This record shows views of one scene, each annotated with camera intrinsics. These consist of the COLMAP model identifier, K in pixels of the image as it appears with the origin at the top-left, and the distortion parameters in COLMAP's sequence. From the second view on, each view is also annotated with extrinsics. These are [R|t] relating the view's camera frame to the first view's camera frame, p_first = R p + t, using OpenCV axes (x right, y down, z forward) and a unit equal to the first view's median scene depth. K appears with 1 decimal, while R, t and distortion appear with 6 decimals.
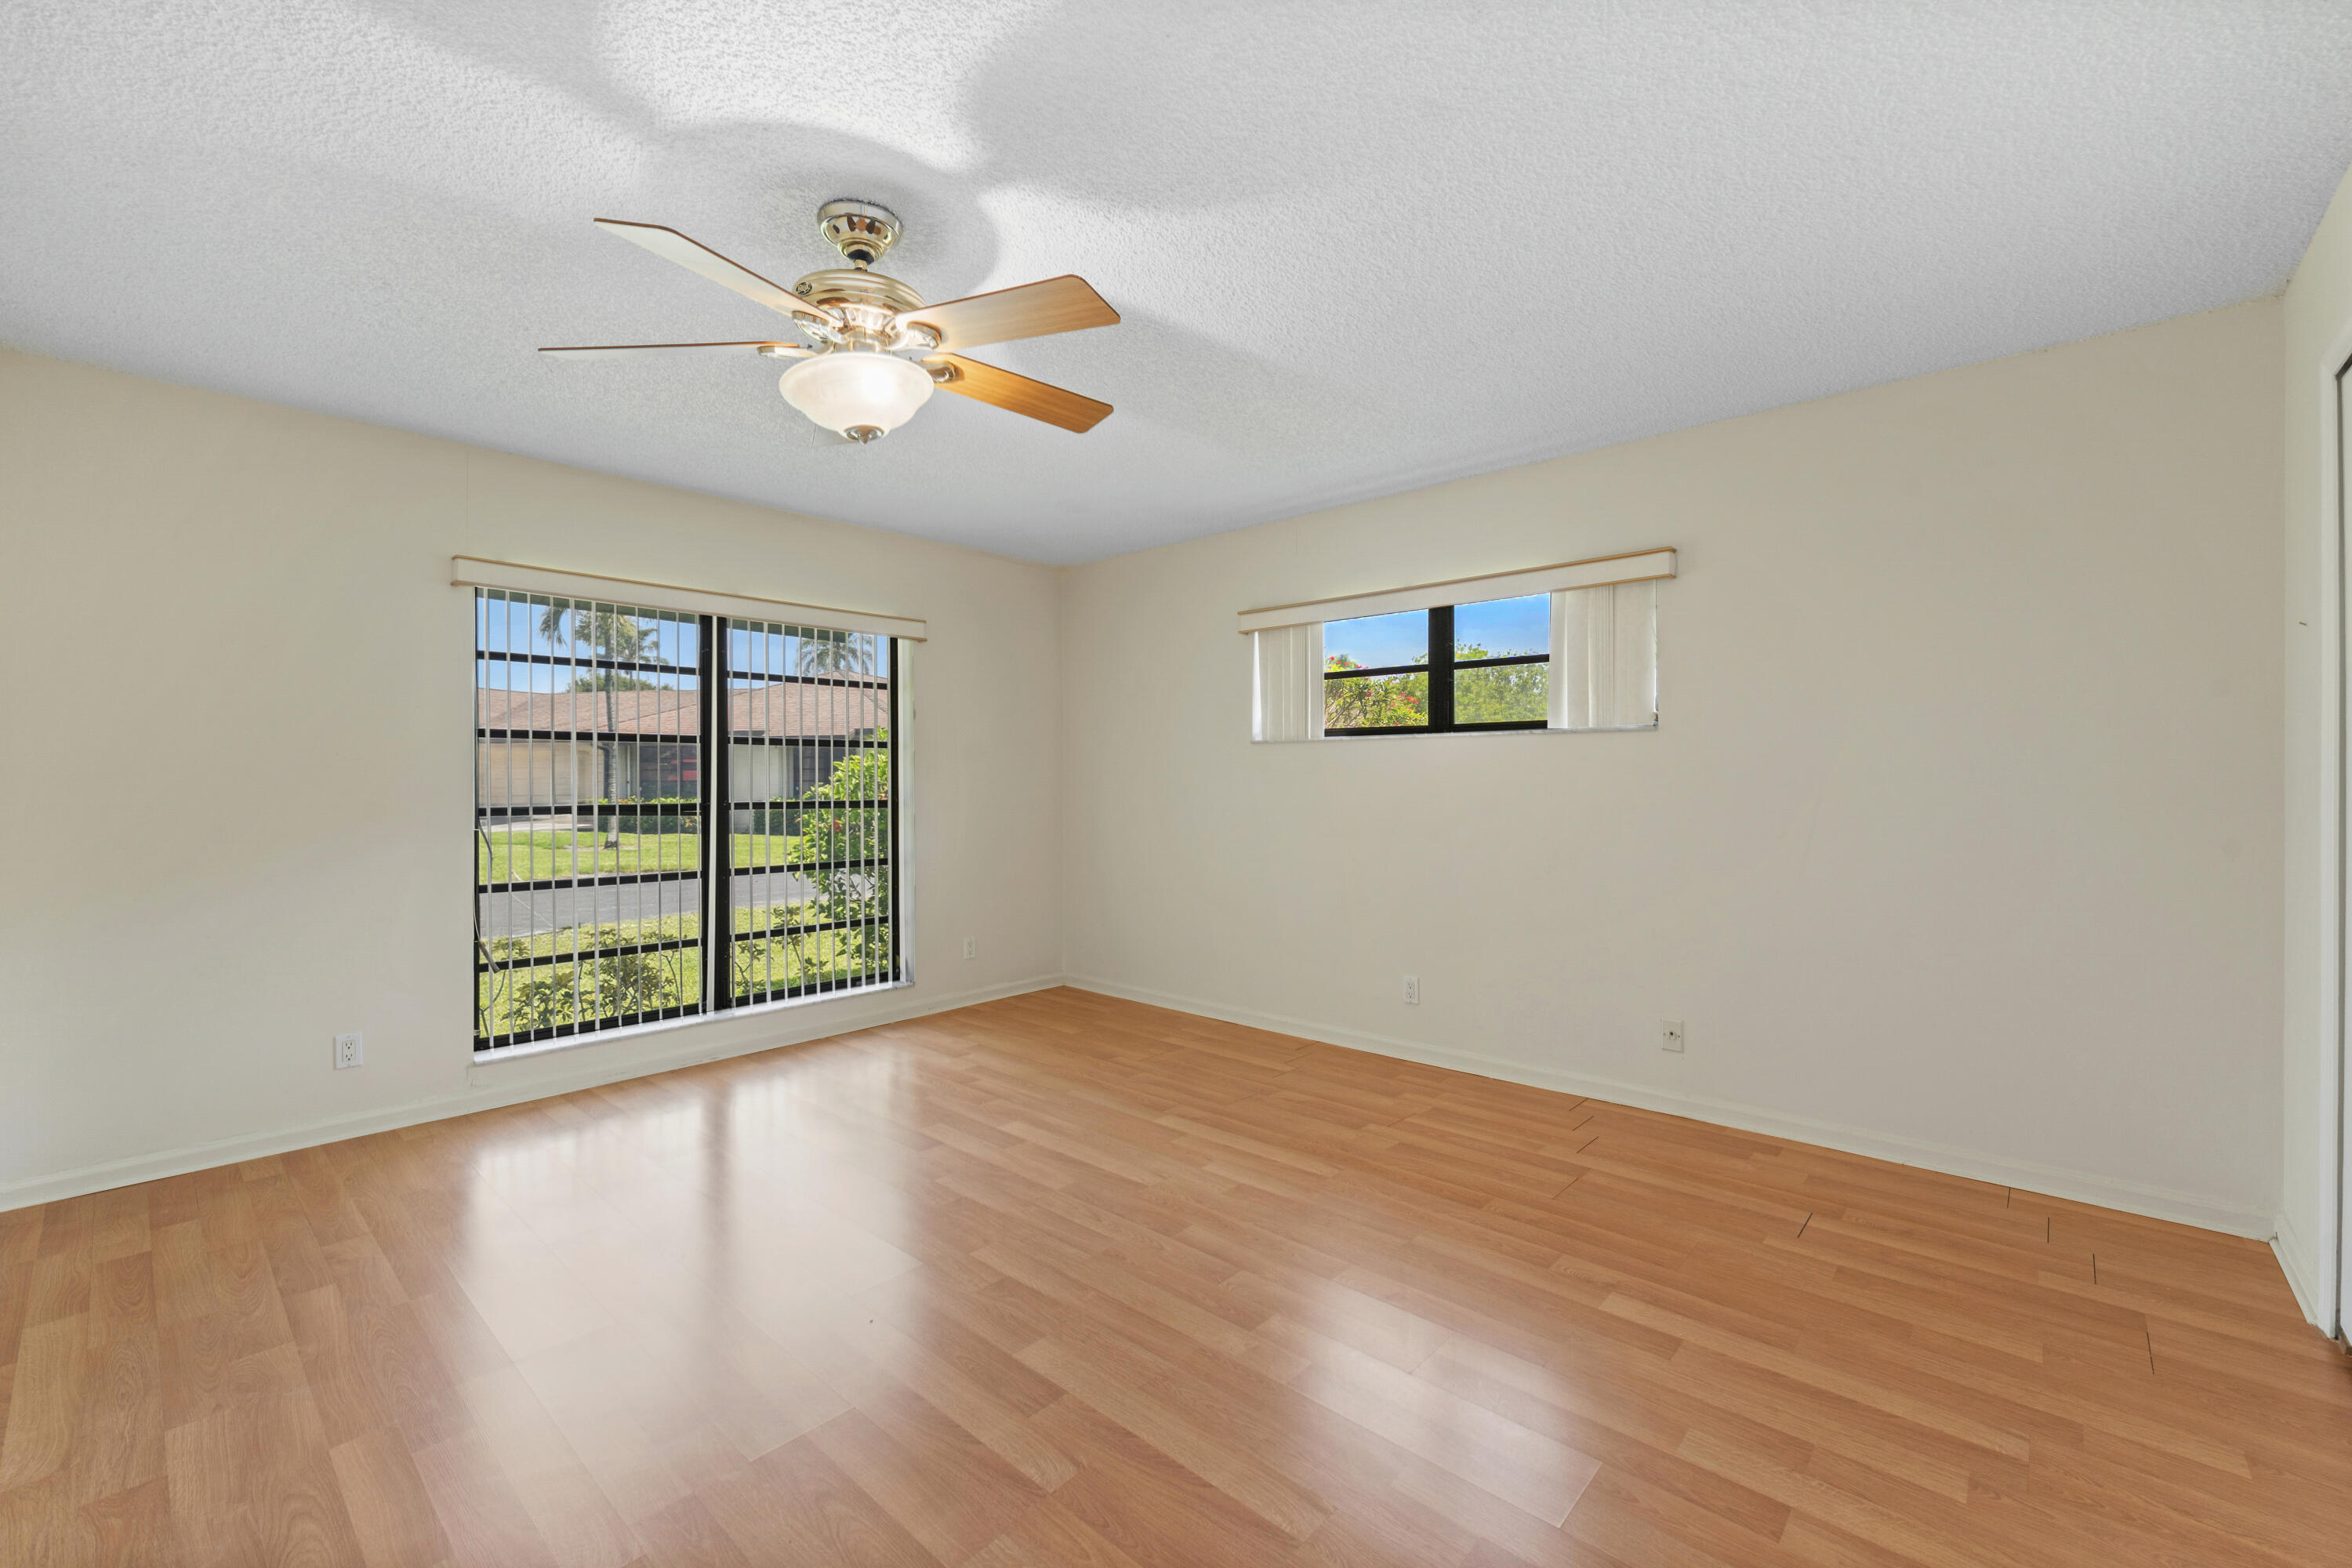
lens RADIAL K [[958.2, 0, 1176.9], [0, 958.2, 781.8], [0, 0, 1]] dist [-0.001273, 0.000010]
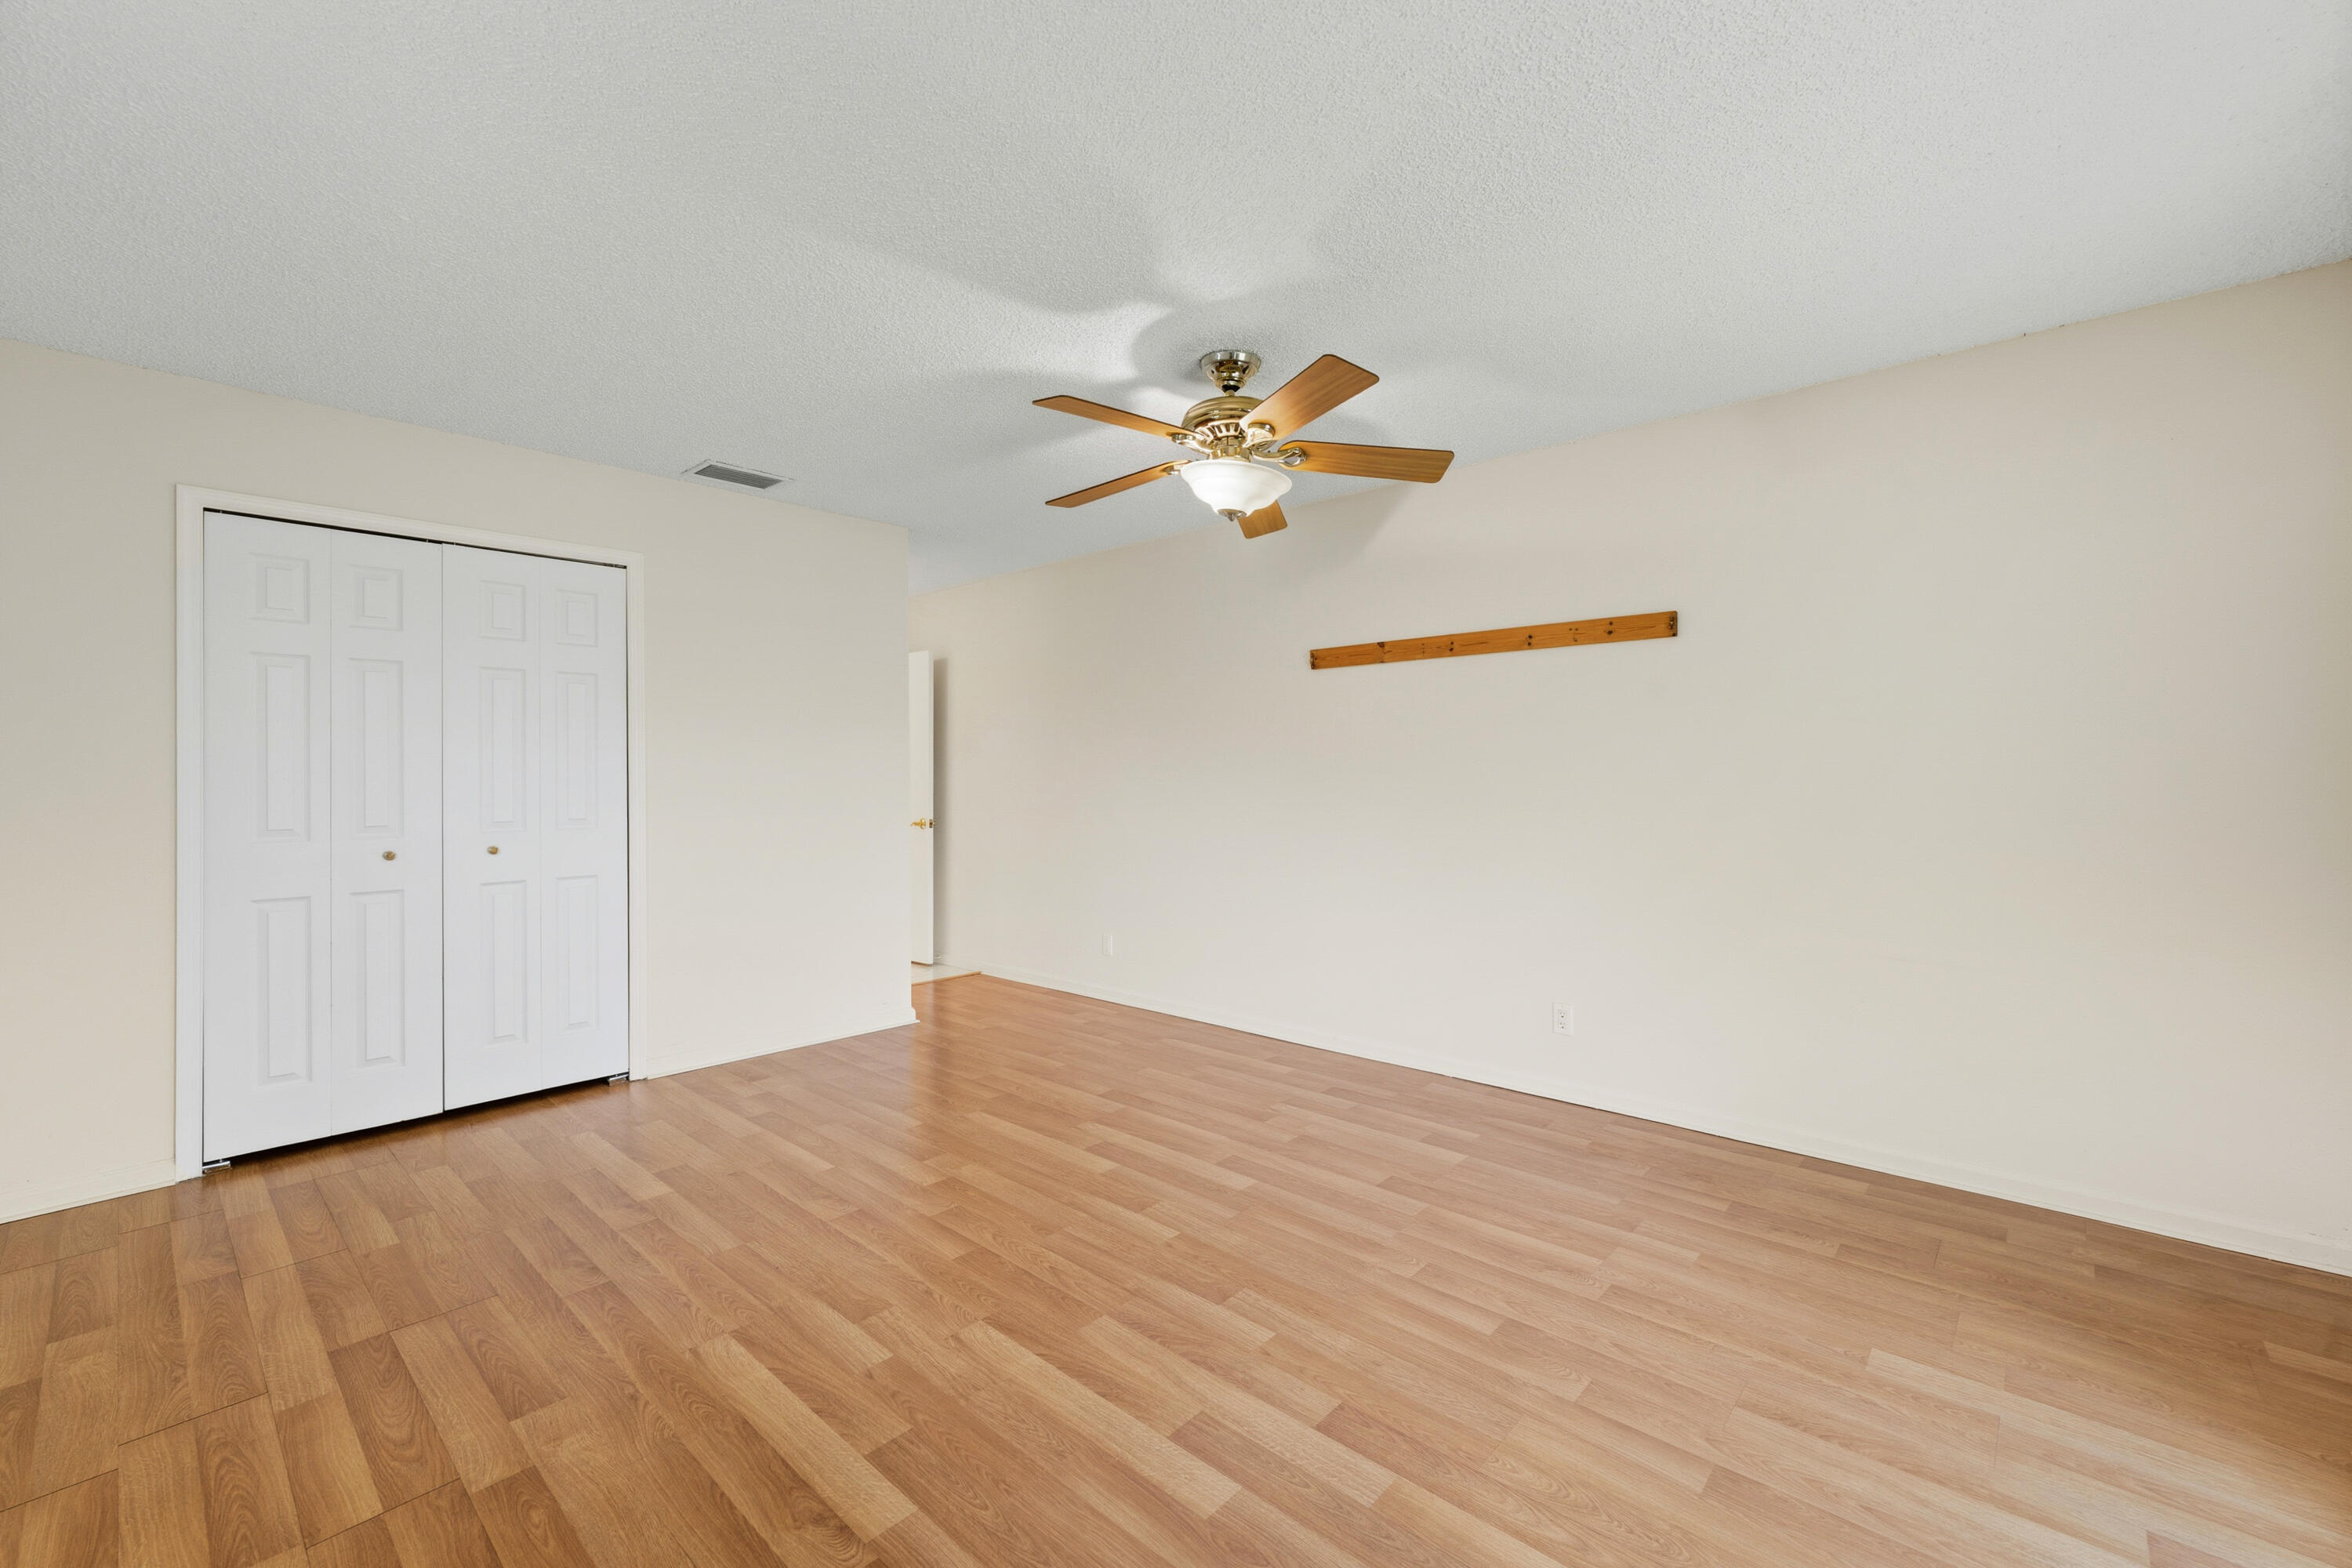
lens RADIAL K [[958.2, 0, 1175.5], [0, 958.2, 778.1], [0, 0, 1]] dist [-0.001273, 0.000010]
pose [[-0.999931, 0.011723, 0.000859, -0.186713], [0.011725, 0.999929, 0.002257, -0.002157], [-0.000833, 0.002267, -0.999997, 1.748309]]
